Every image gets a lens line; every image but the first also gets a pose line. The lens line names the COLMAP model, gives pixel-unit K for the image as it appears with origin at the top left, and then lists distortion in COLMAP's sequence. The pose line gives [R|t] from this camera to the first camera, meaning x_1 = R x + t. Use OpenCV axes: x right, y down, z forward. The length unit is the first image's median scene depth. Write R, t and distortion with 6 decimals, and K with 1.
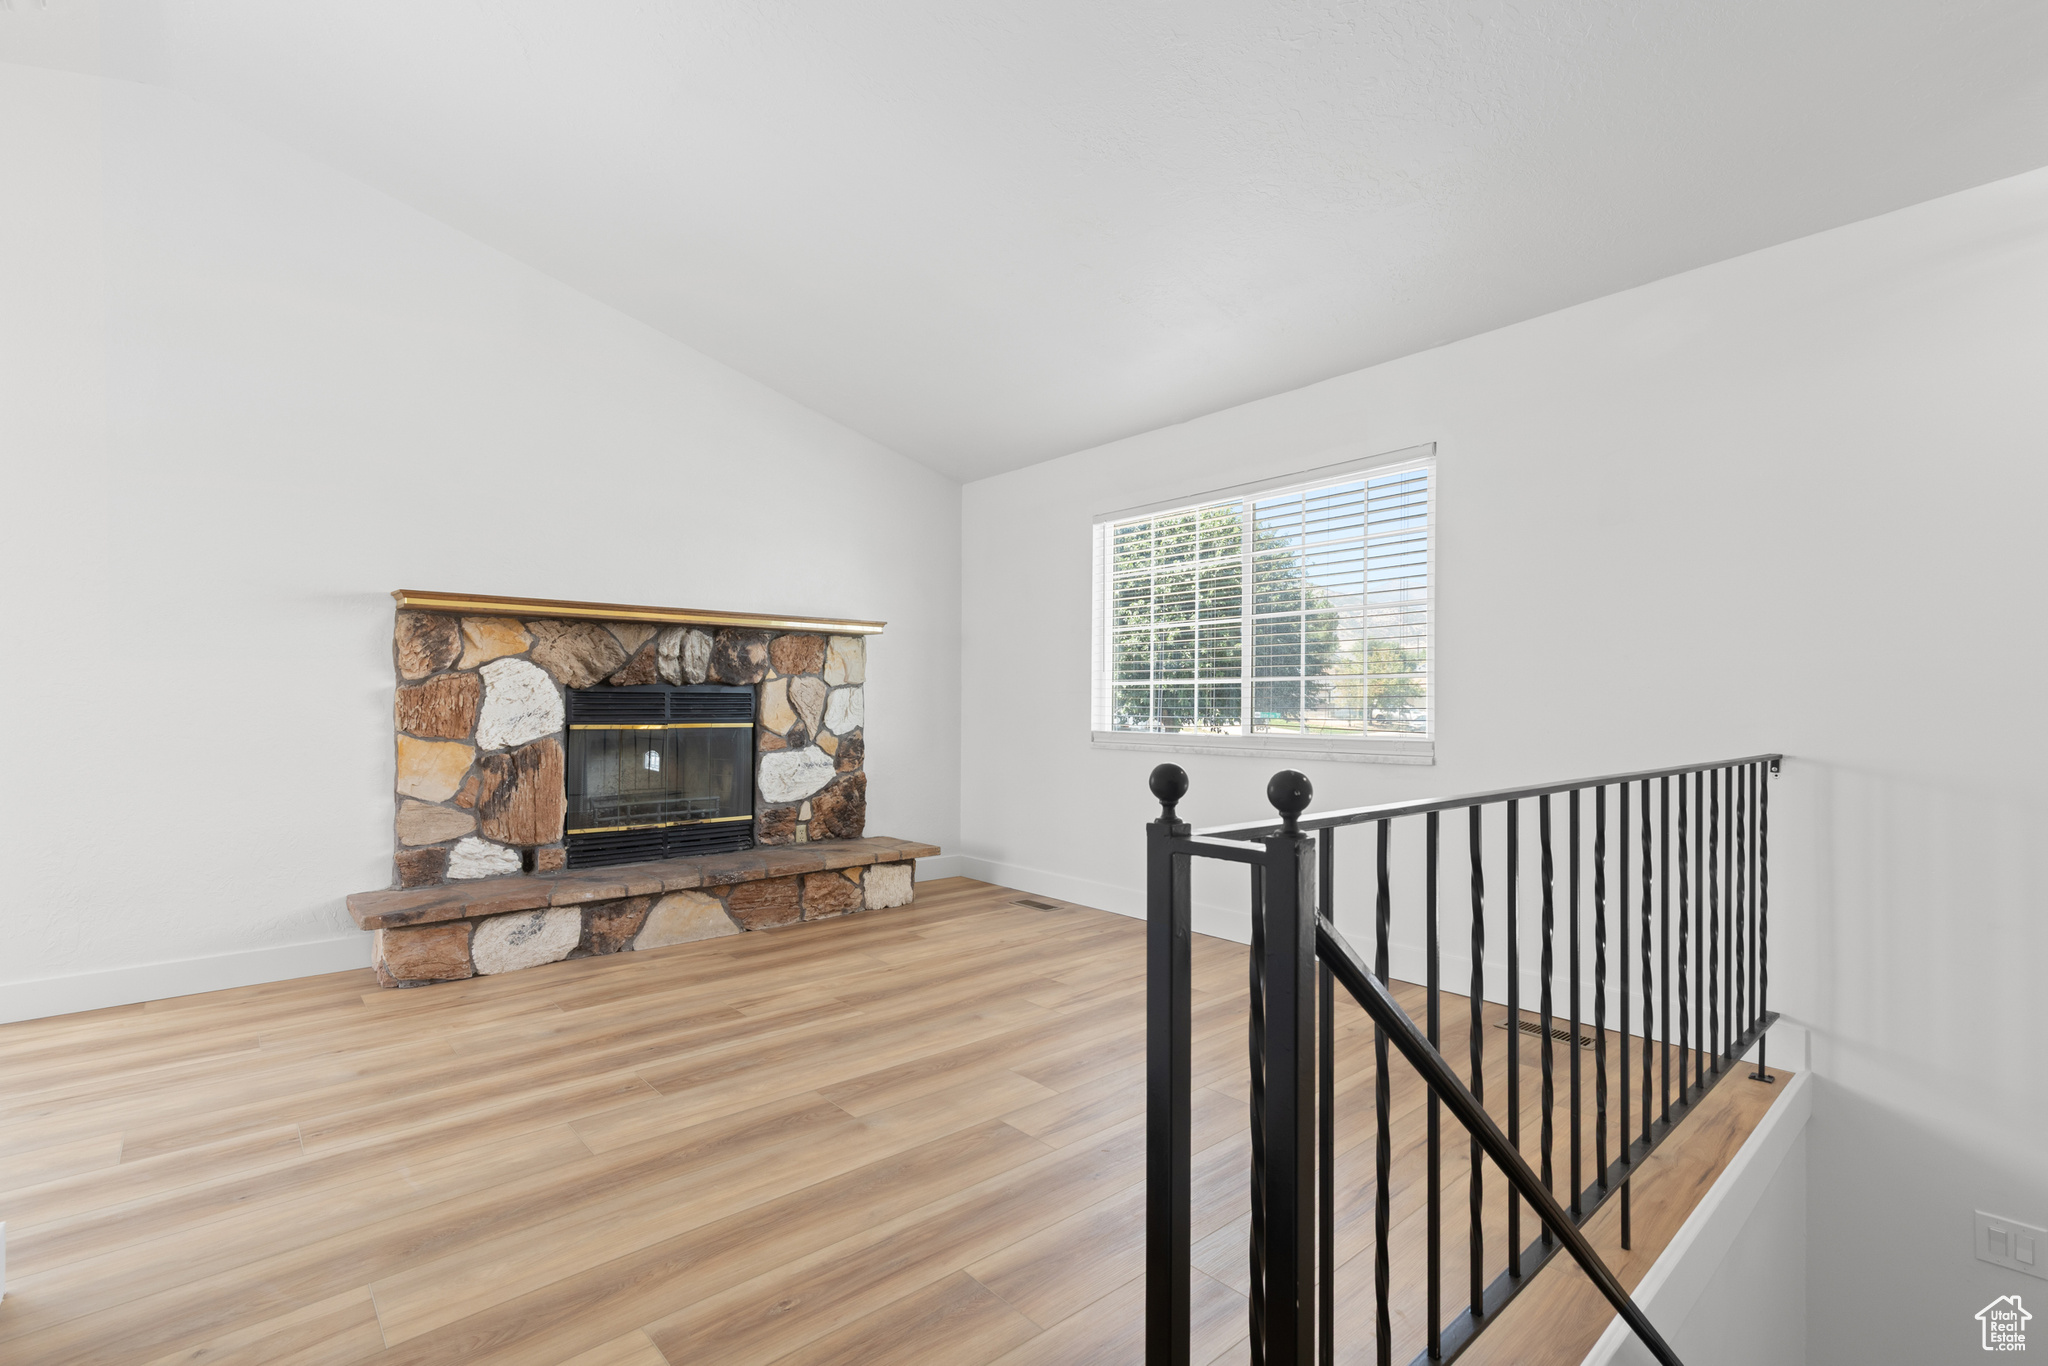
lens RADIAL K [[926.1, 0, 1018.9], [0, 926.1, 697.9], [0, 0, 1]] dist [0.007727, -0.001013]
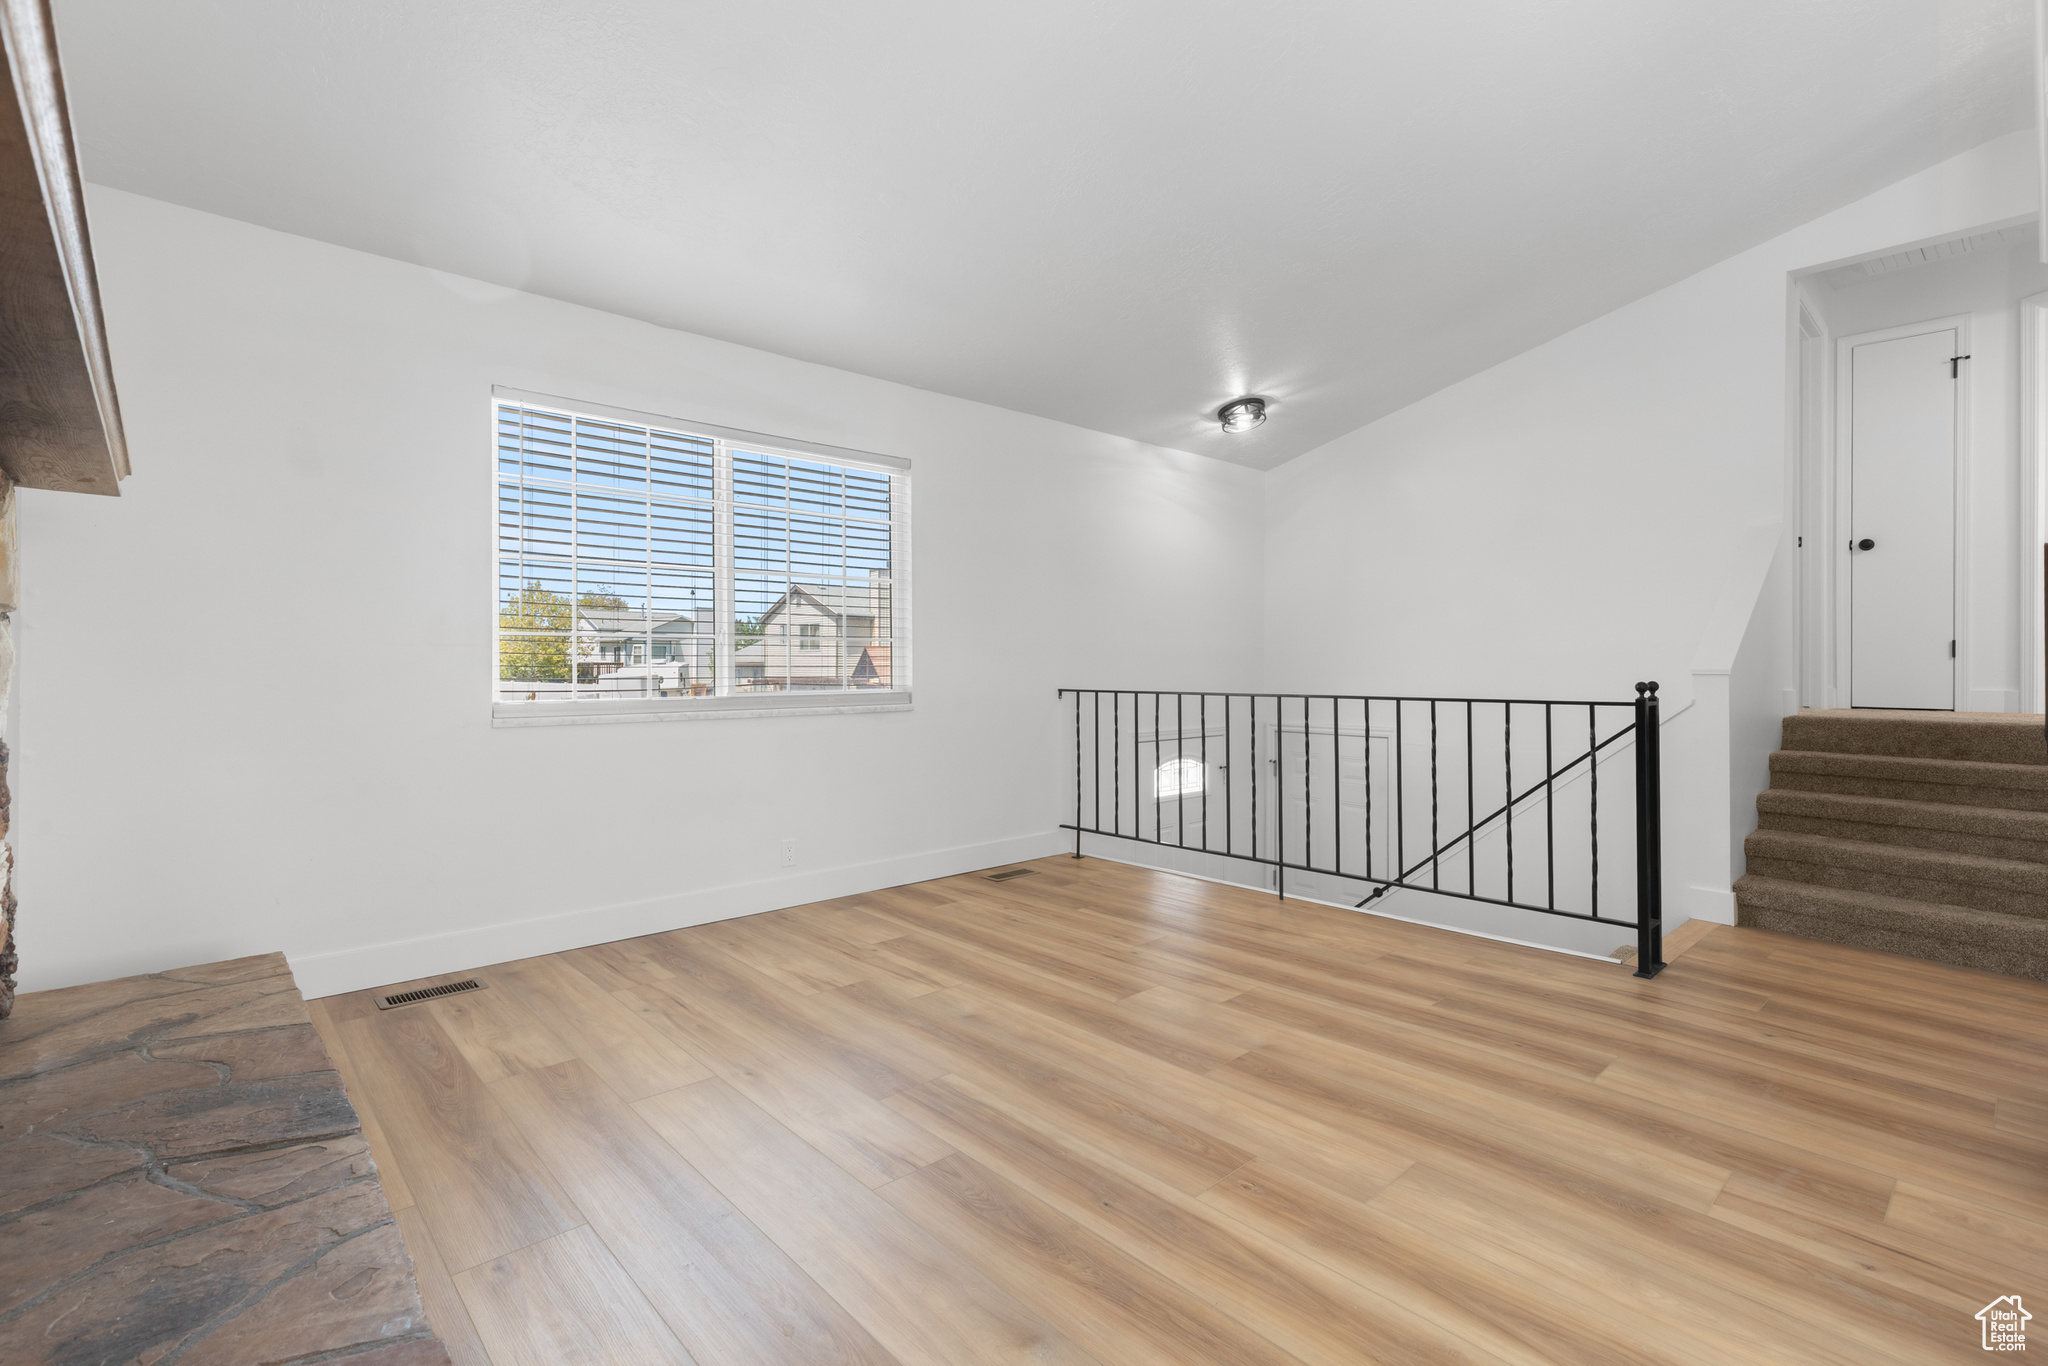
lens RADIAL K [[926.1, 0, 1019.5], [0, 926.1, 665.6], [0, 0, 1]] dist [0.007727, -0.001013]
pose [[-0.017273, -0.005088, 0.999838, -1.166040], [-0.007742, 0.999958, 0.004955, 0.001921], [-0.999821, -0.007655, -0.017312, 1.207367]]
